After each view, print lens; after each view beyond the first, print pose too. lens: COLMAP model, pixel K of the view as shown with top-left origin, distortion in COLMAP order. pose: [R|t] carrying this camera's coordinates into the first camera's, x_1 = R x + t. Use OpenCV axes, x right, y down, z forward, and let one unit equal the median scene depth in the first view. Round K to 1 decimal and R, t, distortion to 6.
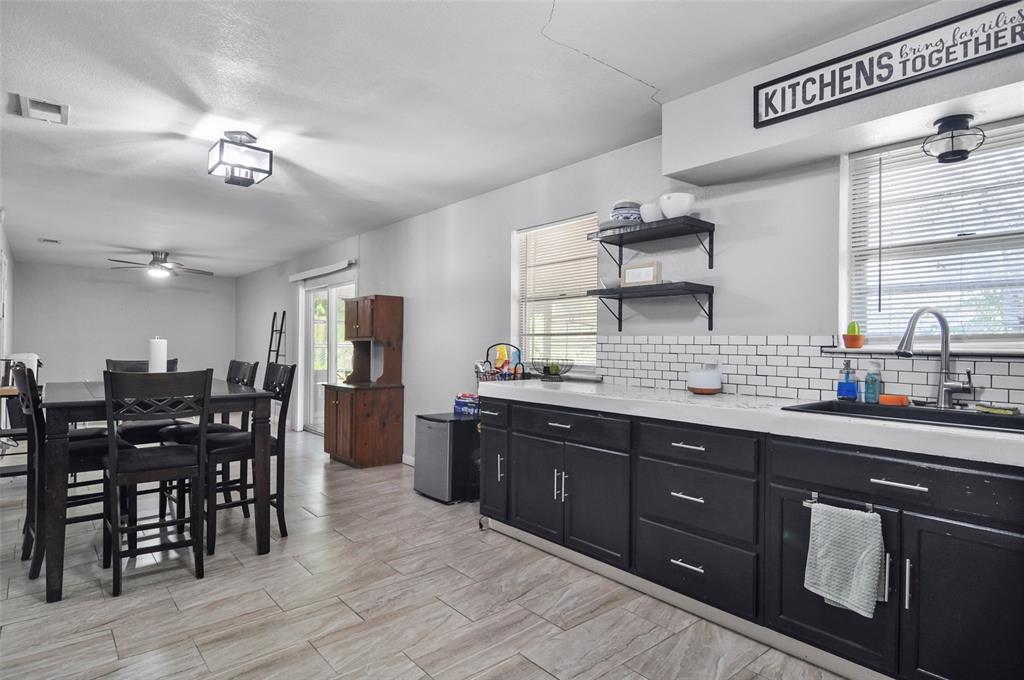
lens RADIAL K [[558.4, 0, 512.0], [0, 558.4, 340.0], [0, 0, 1]] dist [0.000363, -0.001107]
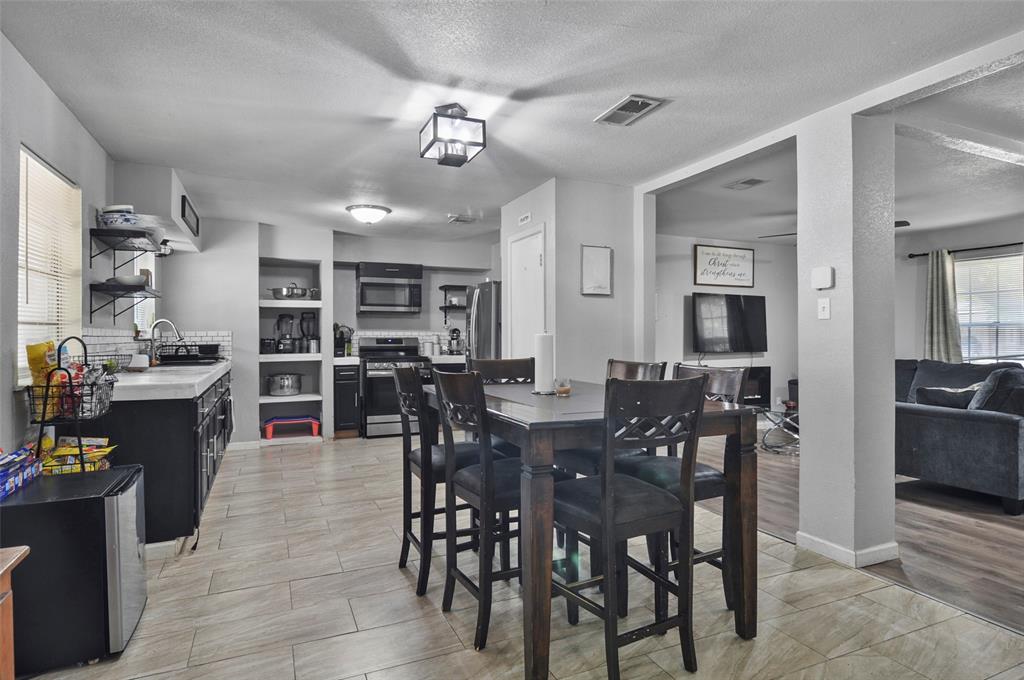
lens RADIAL K [[558.4, 0, 512.0], [0, 558.4, 340.0], [0, 0, 1]] dist [0.000363, -0.001107]
pose [[-0.958645, -0.008429, 0.284480, -0.994062], [-0.008203, 0.999964, 0.001984, 0.007618], [-0.284486, -0.000432, -0.958680, 2.177471]]
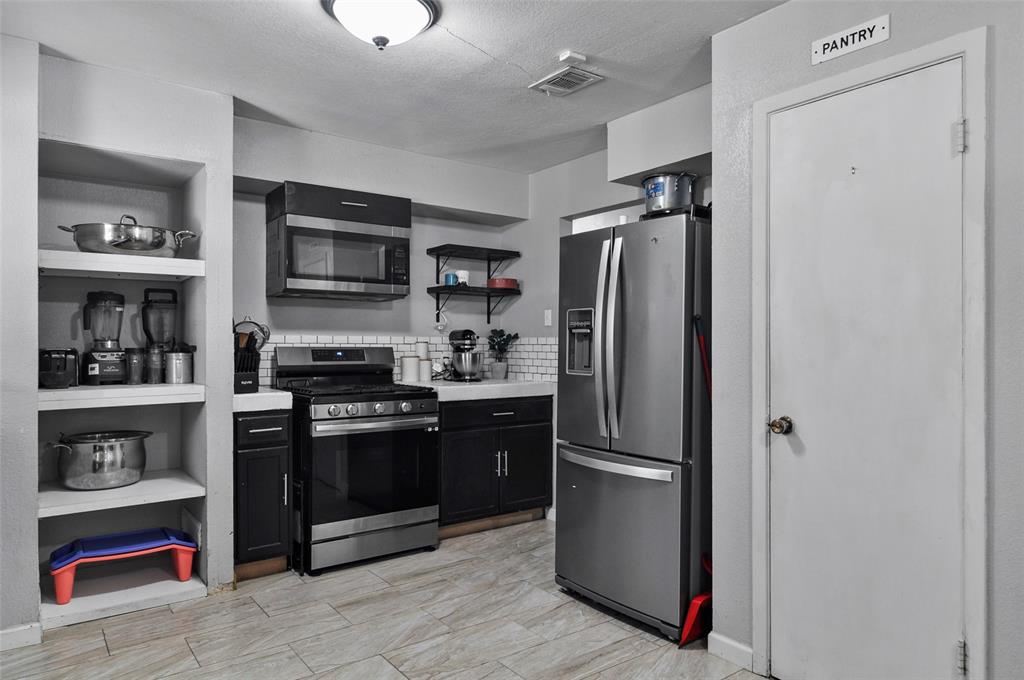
lens RADIAL K [[655.6, 0, 511.2], [0, 655.6, 348.2], [0, 0, 1]] dist [-0.002953, -0.002286]
pose [[-0.998081, -0.011946, 0.060759, -0.184288], [-0.011939, 0.999929, 0.000480, 0.002800], [-0.060760, -0.000246, -0.998152, 1.291799]]
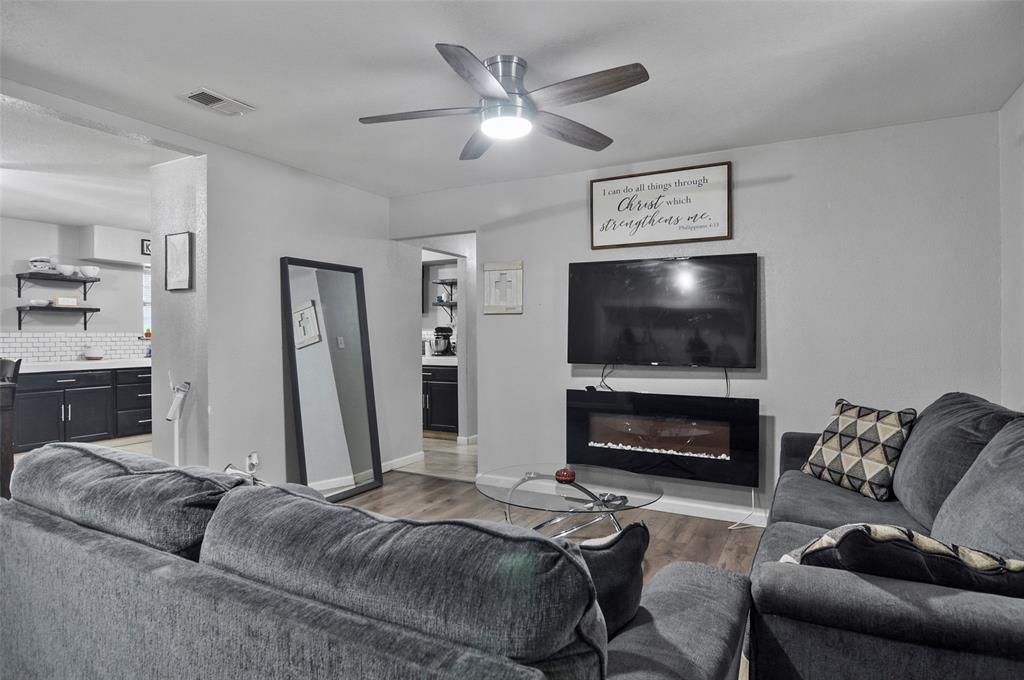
lens RADIAL K [[561.5, 0, 512.0], [0, 561.5, 340.0], [0, 0, 1]] dist [-0.016759, -0.000912]
pose [[-0.366659, -0.017809, 0.930185, -2.366647], [-0.003550, 0.999836, 0.017743, -0.025605], [-0.930349, 0.003204, -0.366662, 0.305759]]
